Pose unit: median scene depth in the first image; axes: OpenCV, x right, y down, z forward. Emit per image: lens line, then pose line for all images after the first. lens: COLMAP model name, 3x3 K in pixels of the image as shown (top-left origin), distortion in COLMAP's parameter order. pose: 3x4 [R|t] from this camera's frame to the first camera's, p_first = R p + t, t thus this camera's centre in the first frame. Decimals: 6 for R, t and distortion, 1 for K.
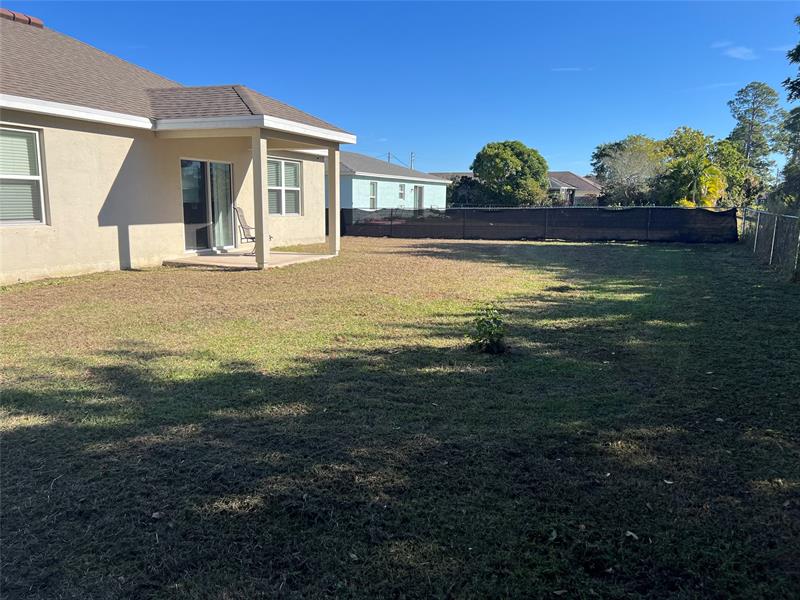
lens RADIAL K [[604.0, 0, 402.6], [0, 604.0, 300.9], [0, 0, 1]] dist [0.077334, -0.092188]
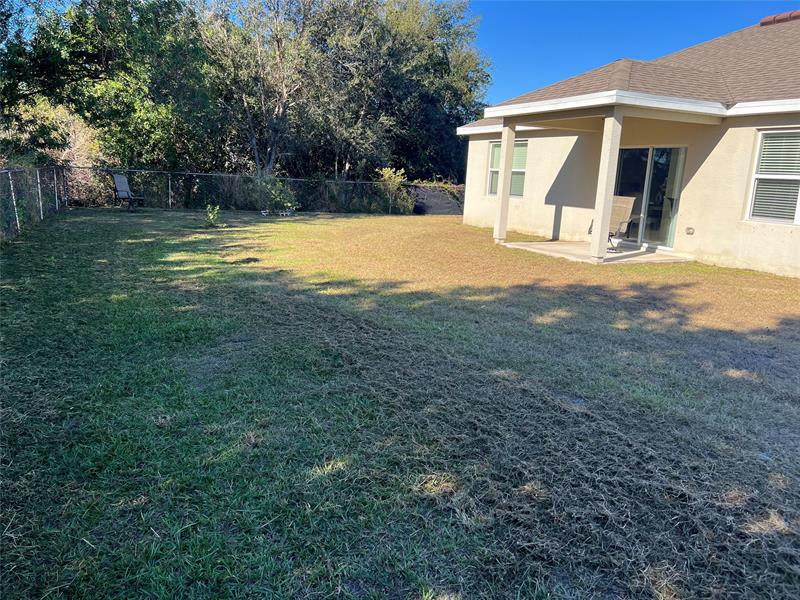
lens RADIAL K [[604.0, 0, 402.6], [0, 604.0, 300.9], [0, 0, 1]] dist [0.077334, -0.092188]
pose [[-0.647117, 0.116128, -0.753495, 0.739061], [-0.177996, 0.938004, 0.297431, -0.254676], [0.741321, 0.326592, -0.586328, 1.556271]]
